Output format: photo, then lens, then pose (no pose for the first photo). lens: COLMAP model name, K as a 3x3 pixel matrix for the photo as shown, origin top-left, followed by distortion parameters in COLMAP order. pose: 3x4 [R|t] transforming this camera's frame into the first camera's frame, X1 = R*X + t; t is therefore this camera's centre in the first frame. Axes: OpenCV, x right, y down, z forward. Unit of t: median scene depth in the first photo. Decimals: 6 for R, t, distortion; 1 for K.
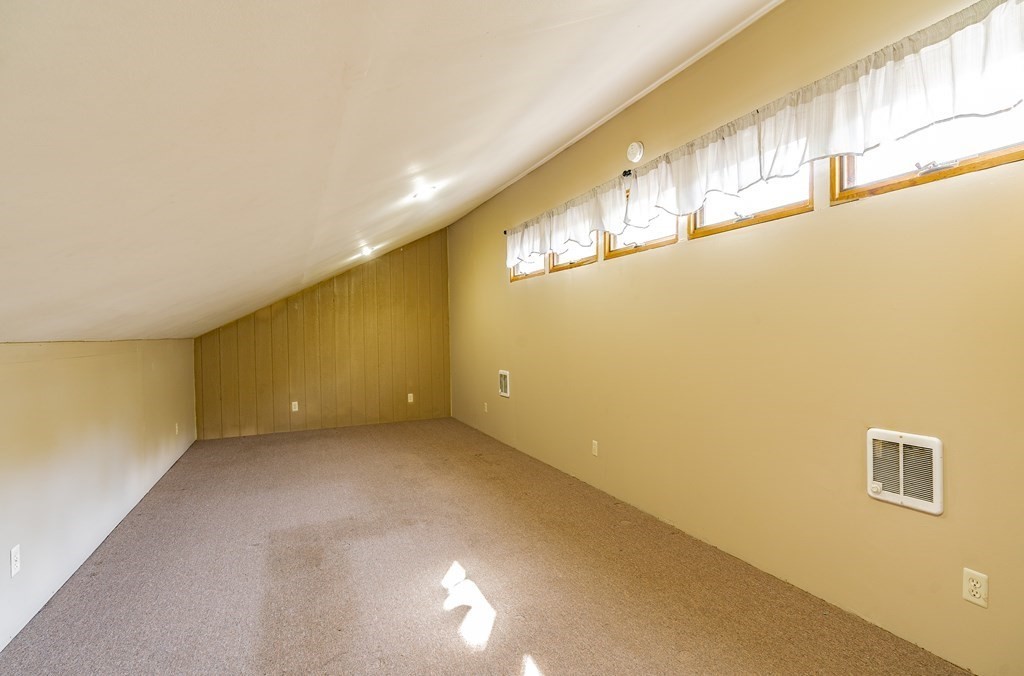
lens RADIAL K [[461.1, 0, 512.0], [0, 461.1, 338.0], [0, 0, 1]] dist [-0.020346, -0.000208]
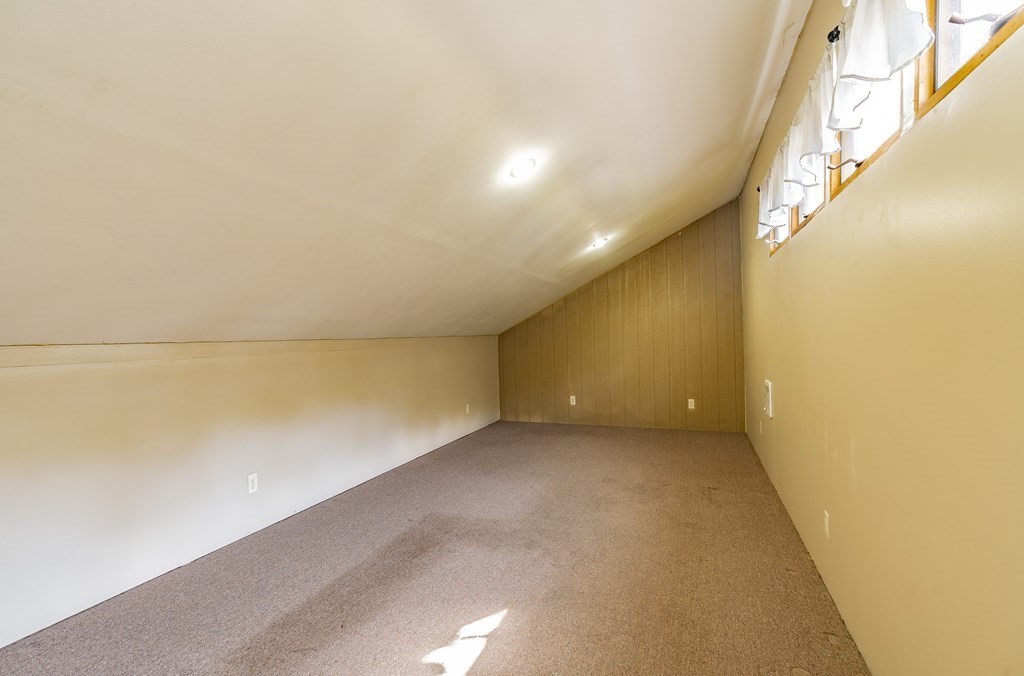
lens RADIAL K [[461.1, 0, 512.0], [0, 461.1, 338.0], [0, 0, 1]] dist [-0.020346, -0.000208]
pose [[0.685279, 0.005088, -0.728263, 0.201363], [0.003037, 0.999947, 0.009844, -0.003802], [0.728274, -0.008958, 0.685228, 0.188962]]
